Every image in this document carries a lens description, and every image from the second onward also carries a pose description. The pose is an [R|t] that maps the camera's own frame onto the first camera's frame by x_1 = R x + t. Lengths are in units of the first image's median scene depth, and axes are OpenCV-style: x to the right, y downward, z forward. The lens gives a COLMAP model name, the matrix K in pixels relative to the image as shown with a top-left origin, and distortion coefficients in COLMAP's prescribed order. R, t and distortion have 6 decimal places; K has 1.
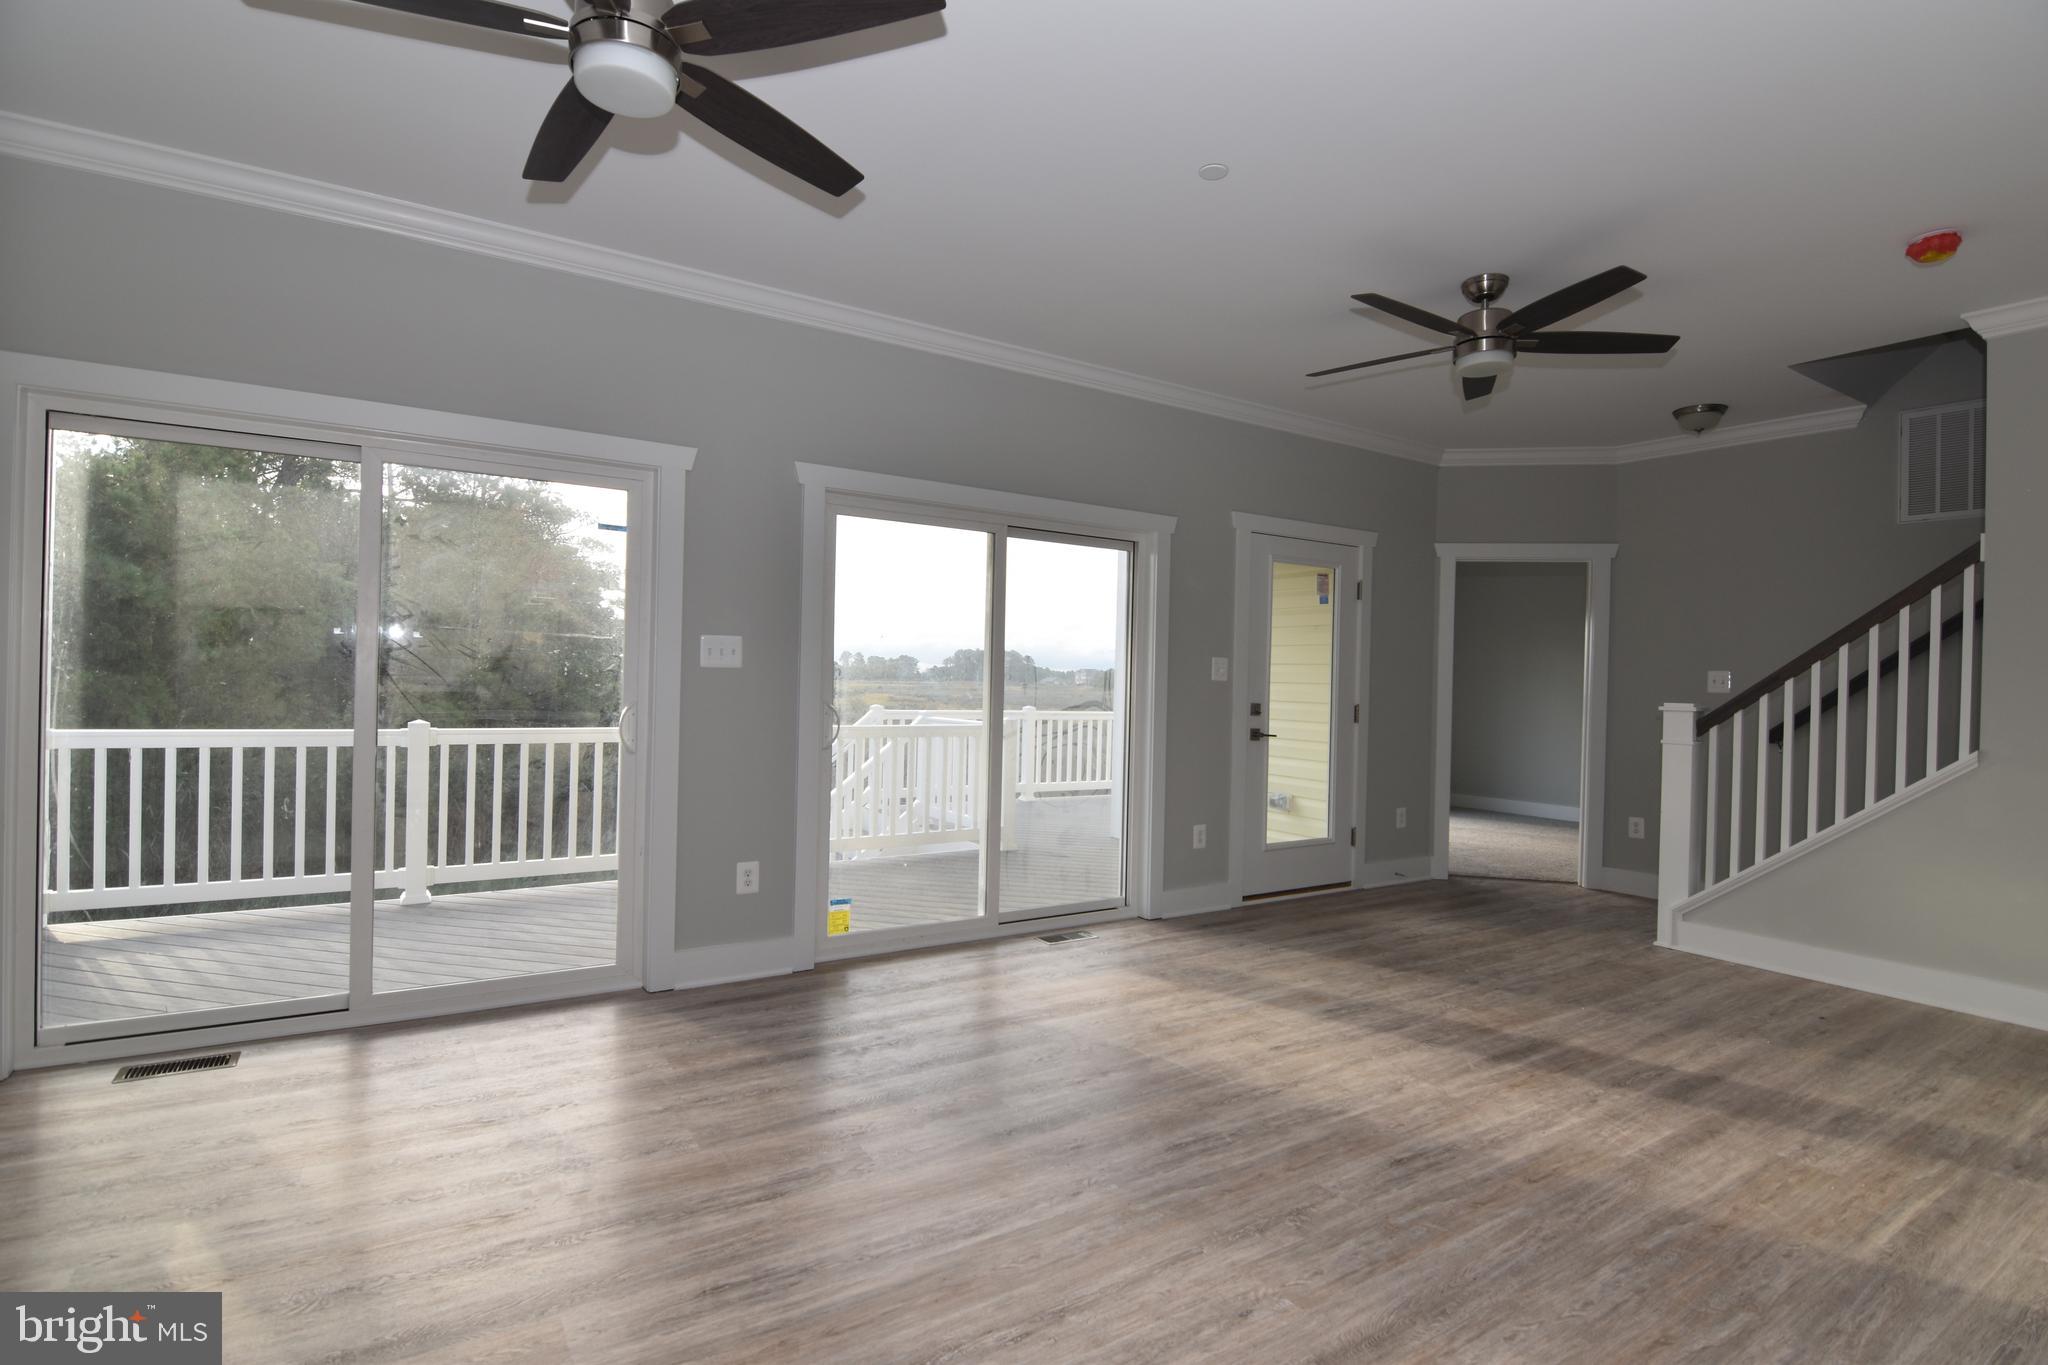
lens RADIAL K [[990.9, 0, 1034.1], [0, 990.9, 680.7], [0, 0, 1]] dist [-0.004173, -0.011345]
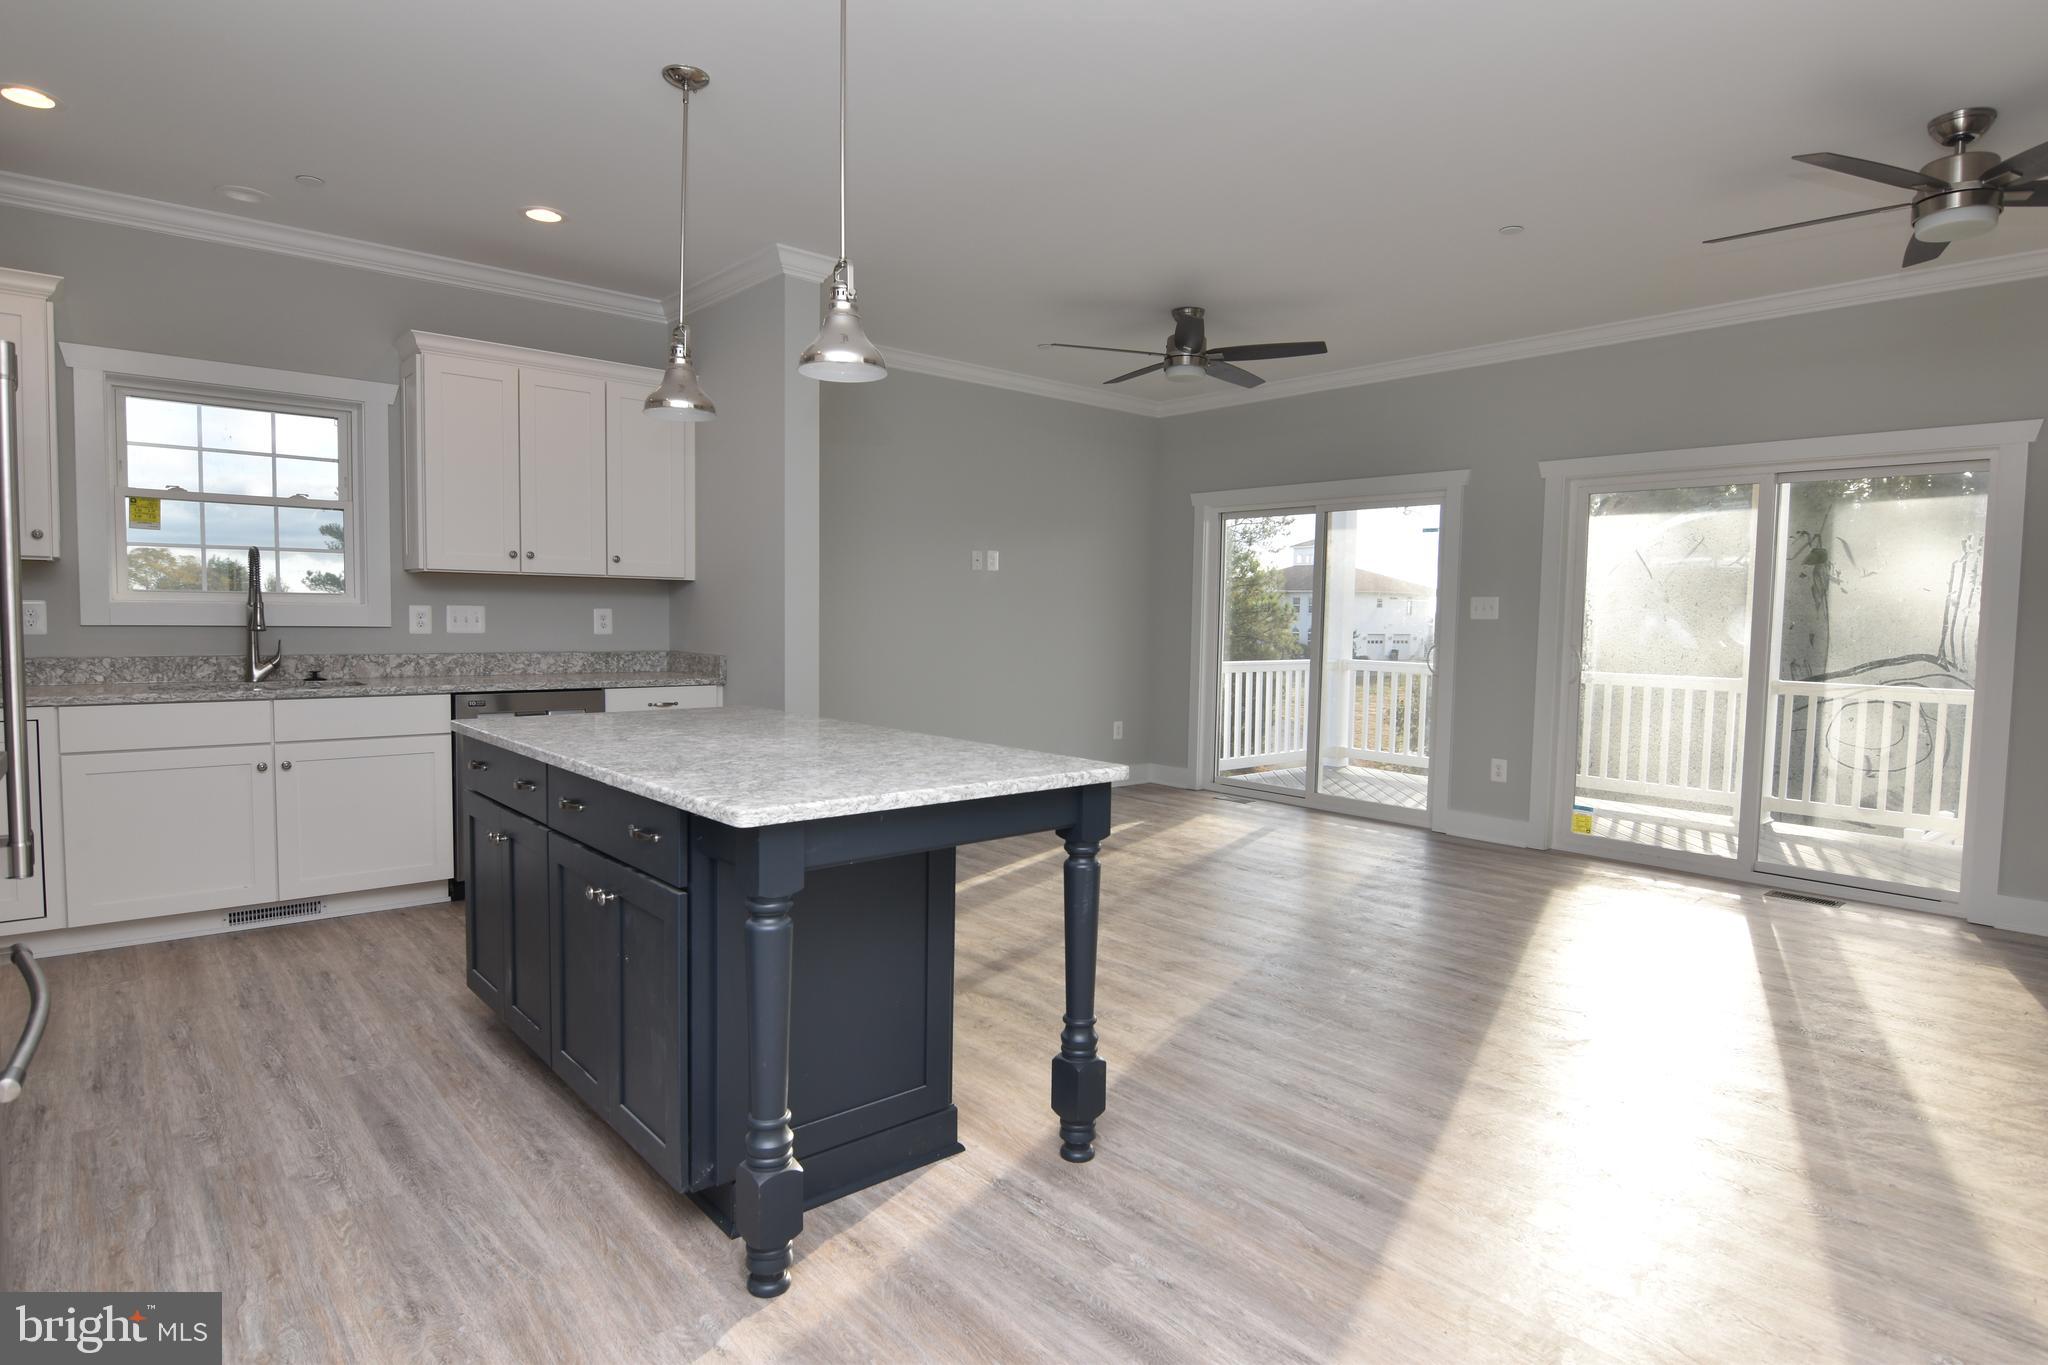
lens RADIAL K [[1107.4, 0, 1031.1], [0, 1107.4, 684.8], [0, 0, 1]] dist [0.001506, -0.017544]
pose [[0.137569, 0.042703, -0.989571, 1.122711], [-0.014928, 0.999046, 0.041036, 0.023750], [0.990380, 0.009127, 0.138075, 0.129352]]
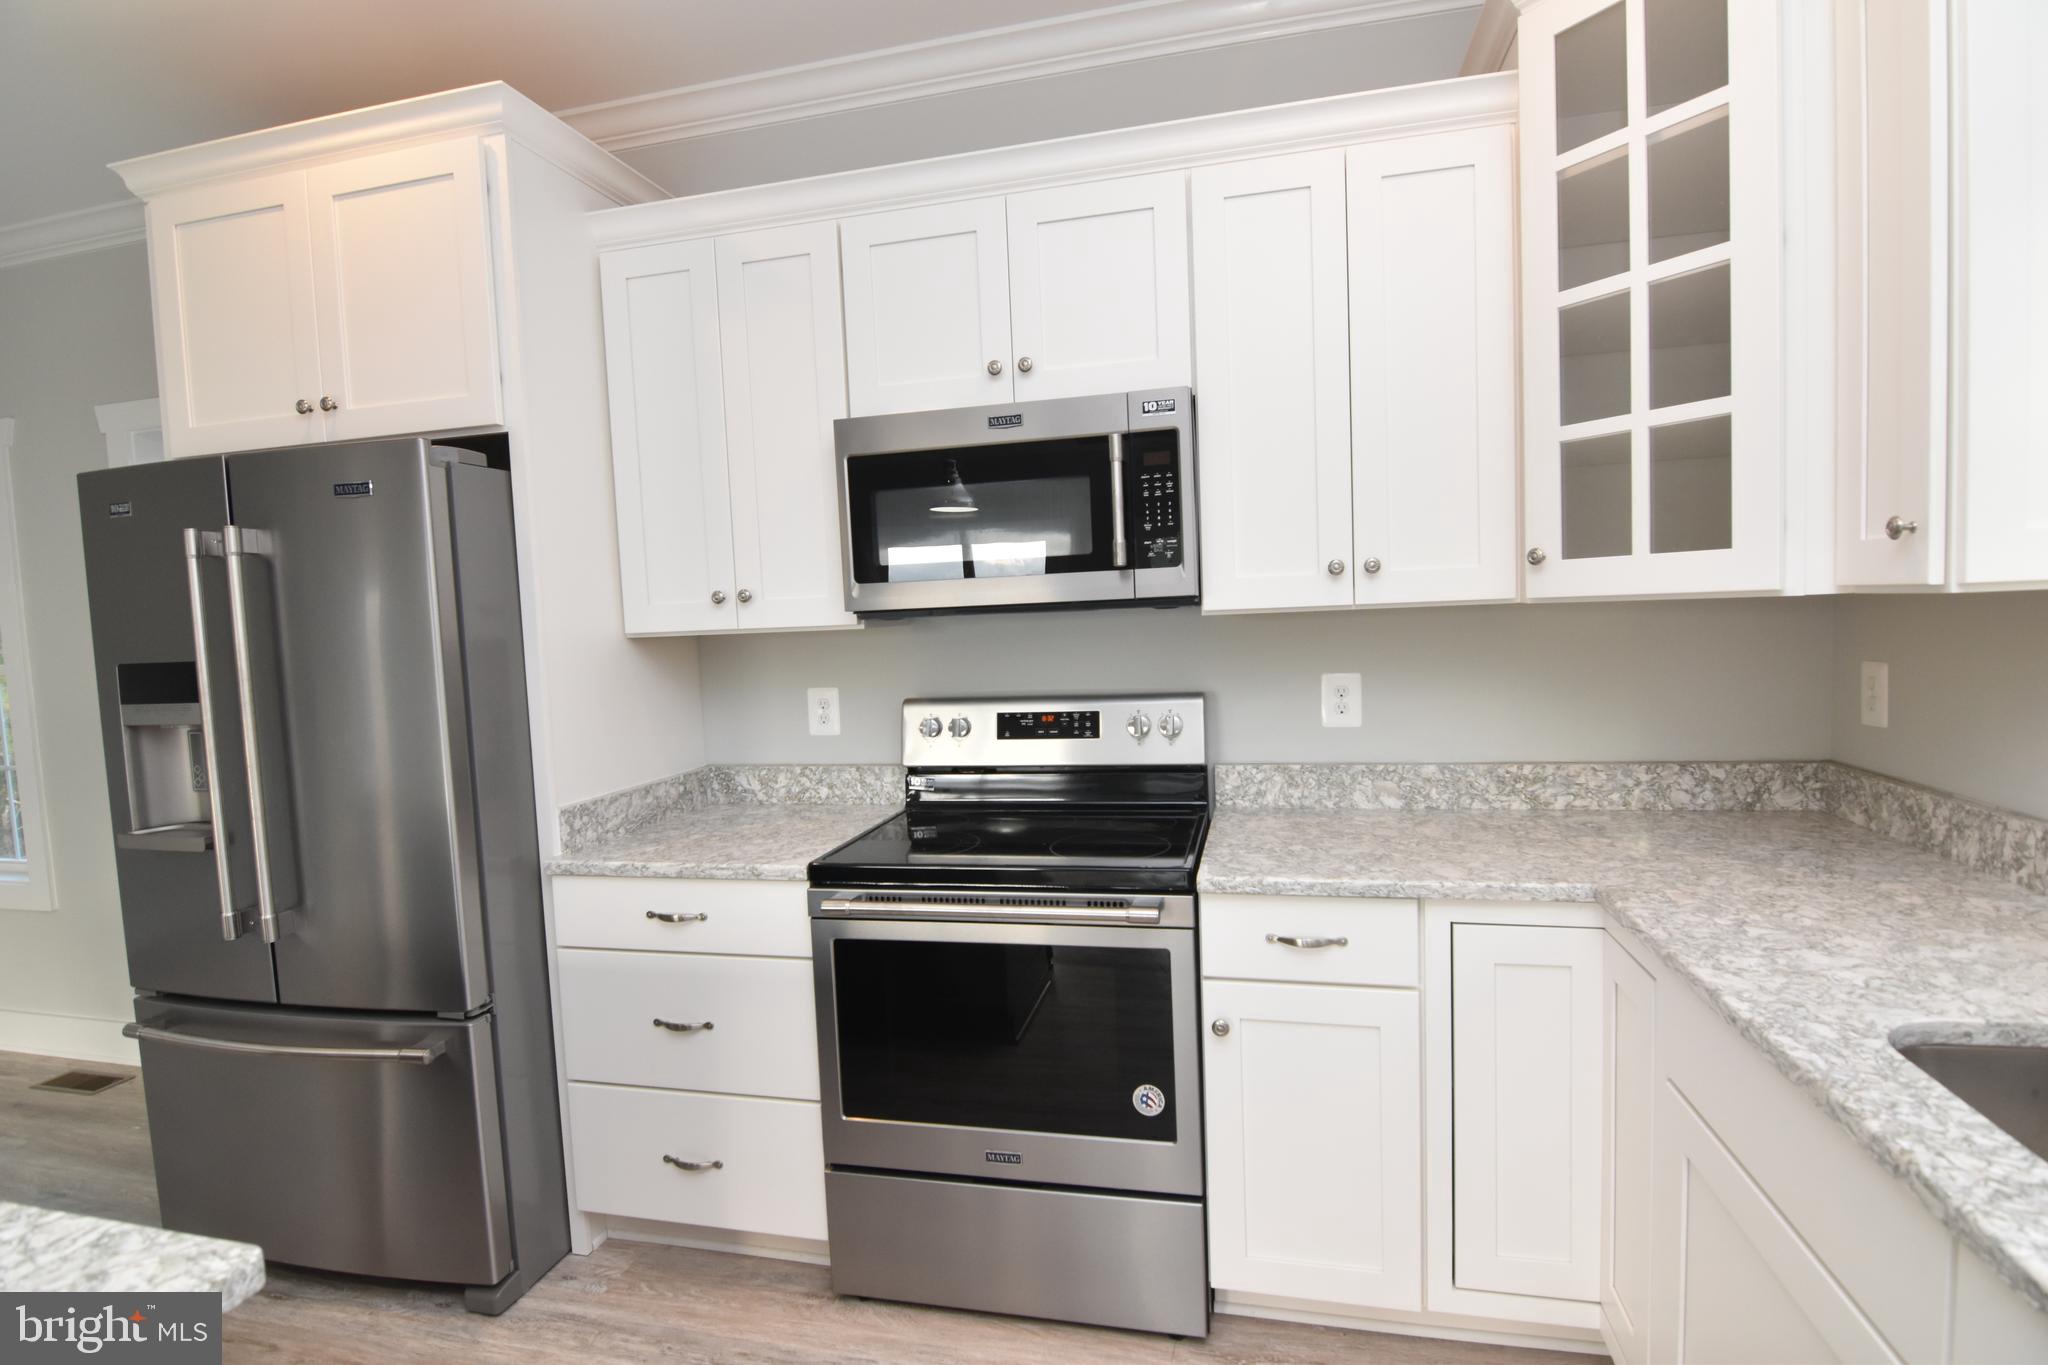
lens RADIAL K [[990.9, 0, 1034.1], [0, 990.9, 680.7], [0, 0, 1]] dist [-0.004173, -0.011345]
pose [[-0.689828, -0.044152, 0.722626, 0.033696], [0.025869, 0.995998, 0.085550, -0.038997], [-0.723511, 0.077708, -0.685925, -0.160907]]
